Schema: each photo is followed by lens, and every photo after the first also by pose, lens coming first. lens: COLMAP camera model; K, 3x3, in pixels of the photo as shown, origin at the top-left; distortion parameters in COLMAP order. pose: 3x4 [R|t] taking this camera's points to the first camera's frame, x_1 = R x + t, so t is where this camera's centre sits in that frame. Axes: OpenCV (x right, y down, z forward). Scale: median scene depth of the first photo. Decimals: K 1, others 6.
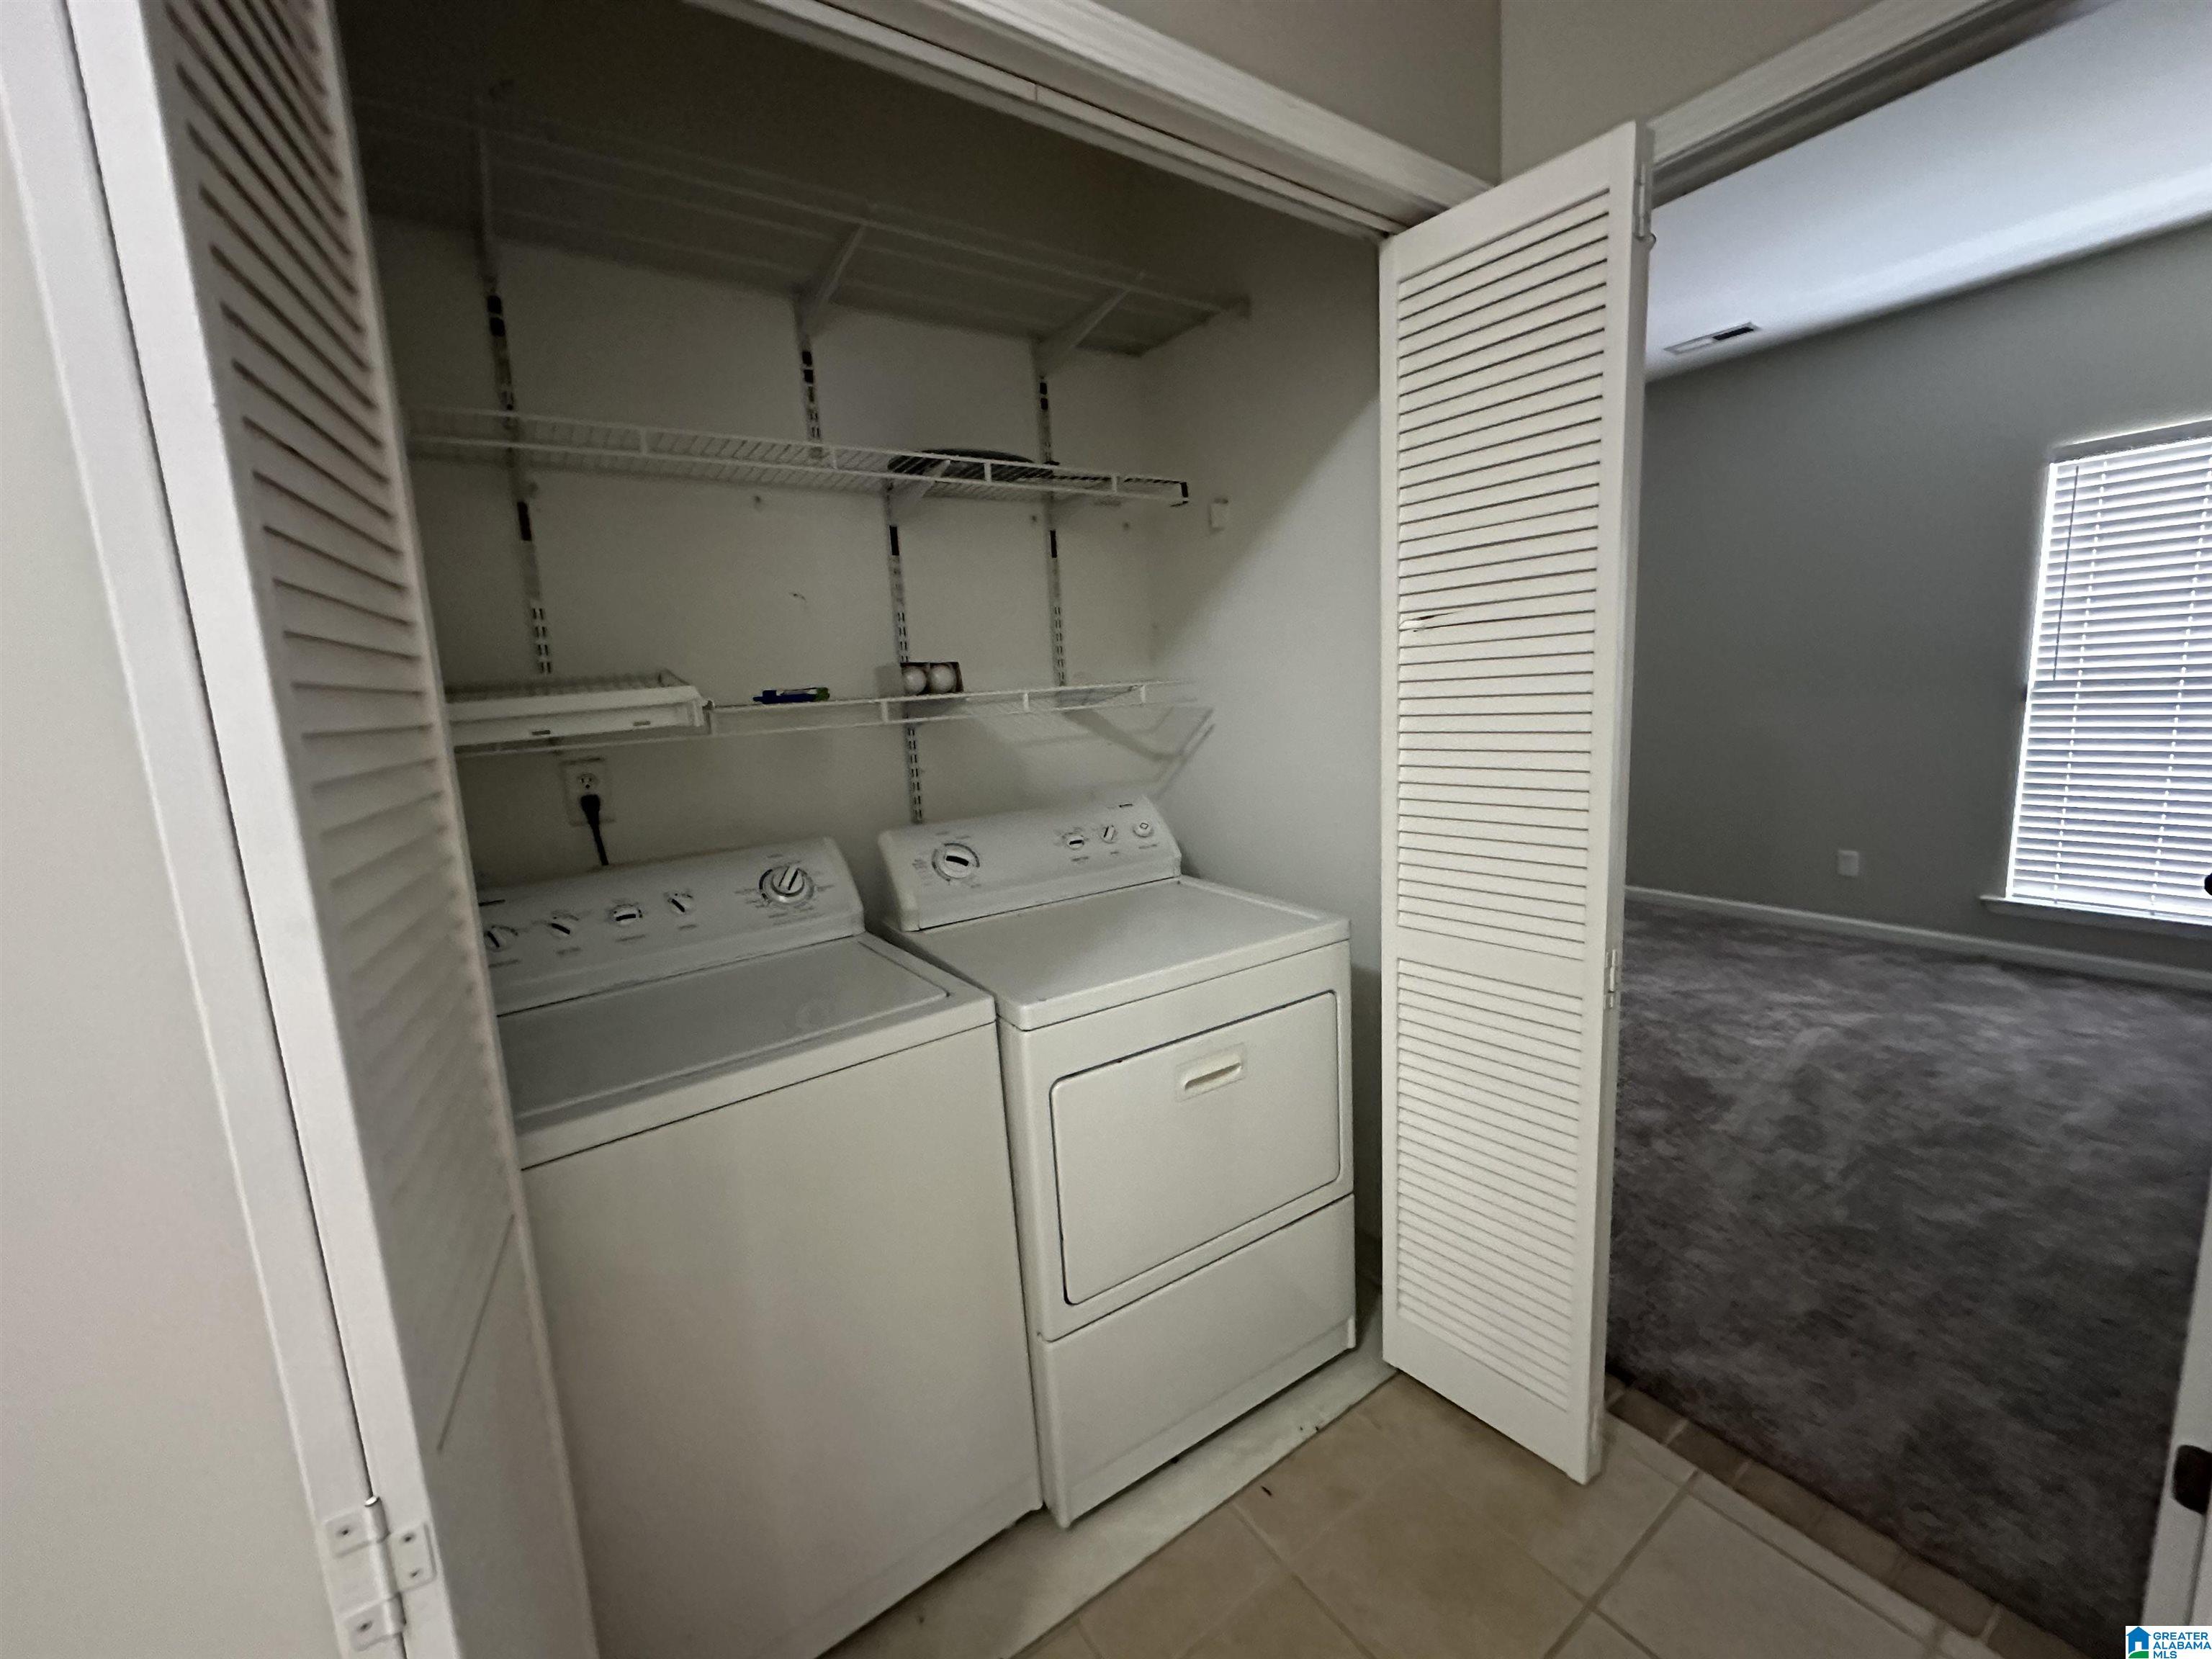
lens RADIAL K [[883.4, 0, 1104.4], [0, 883.4, 831.9], [0, 0, 1]] dist [-0.001699, 0.000026]
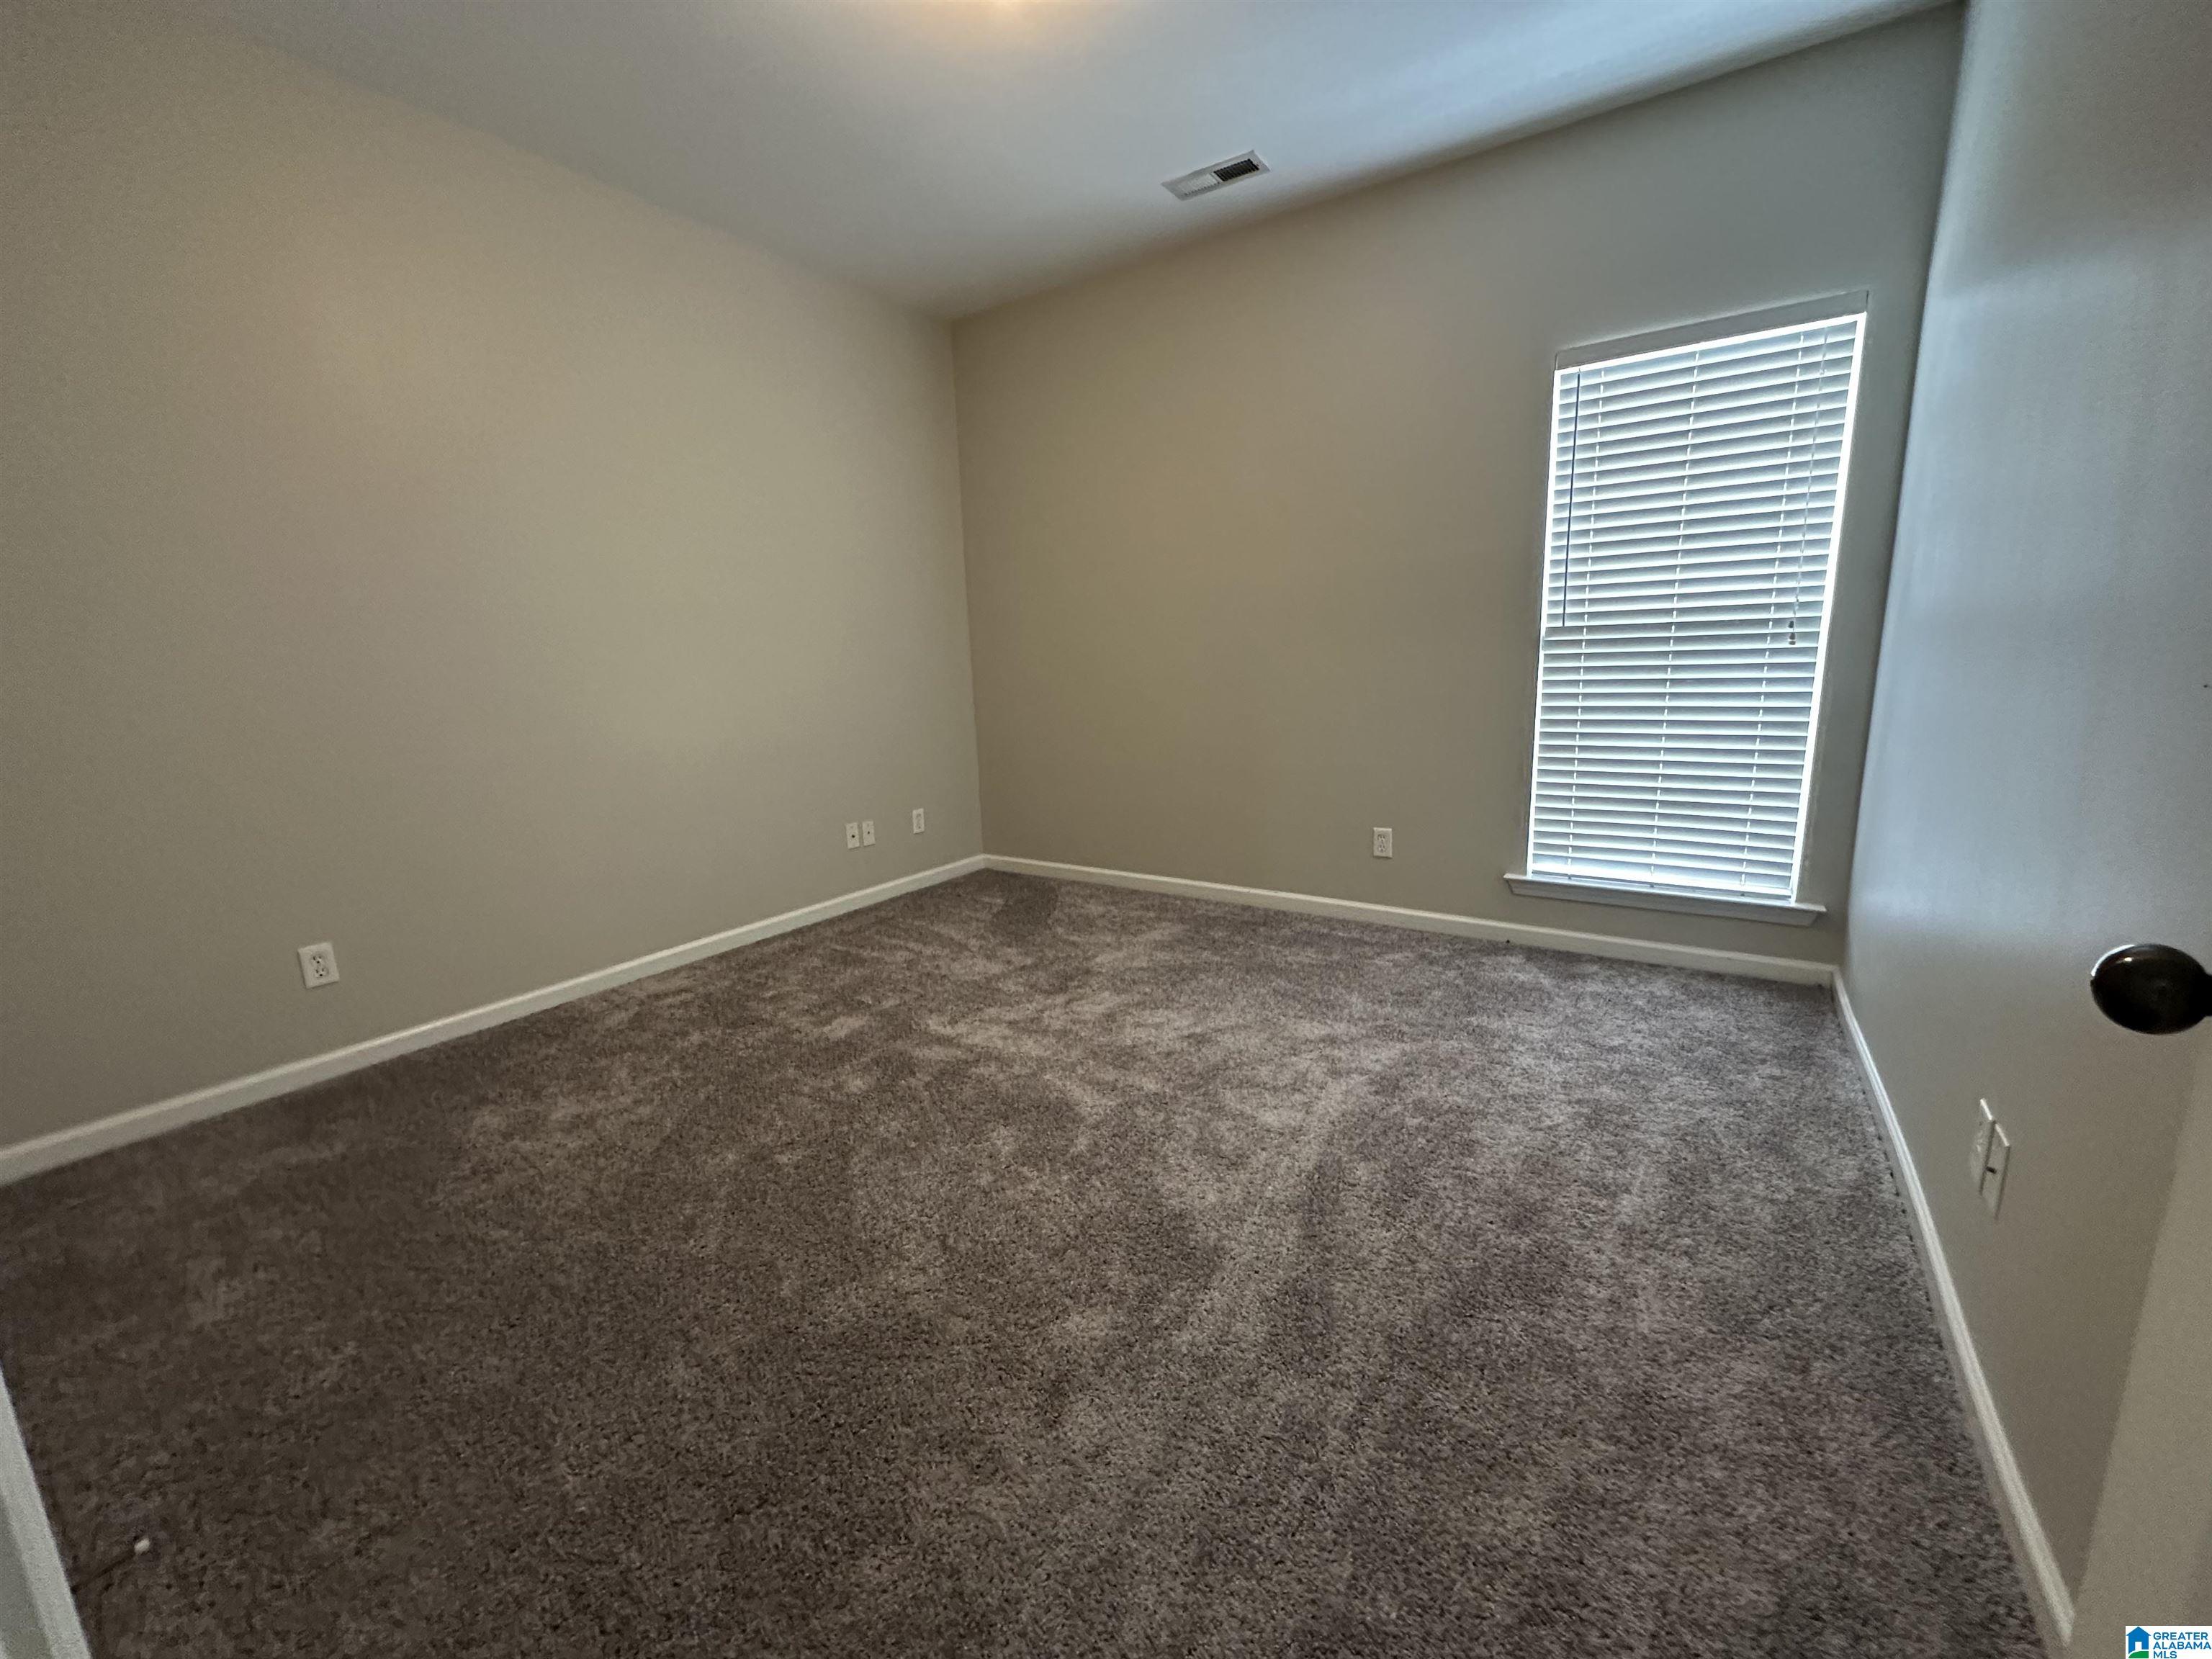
lens RADIAL K [[883.4, 0, 1104.4], [0, 883.4, 831.9], [0, 0, 1]] dist [-0.001699, 0.000026]
pose [[0.930689, -0.047926, 0.362659, 0.343814], [0.040596, 0.998789, 0.027809, -0.011913], [-0.363552, -0.011159, 0.931507, 0.366459]]
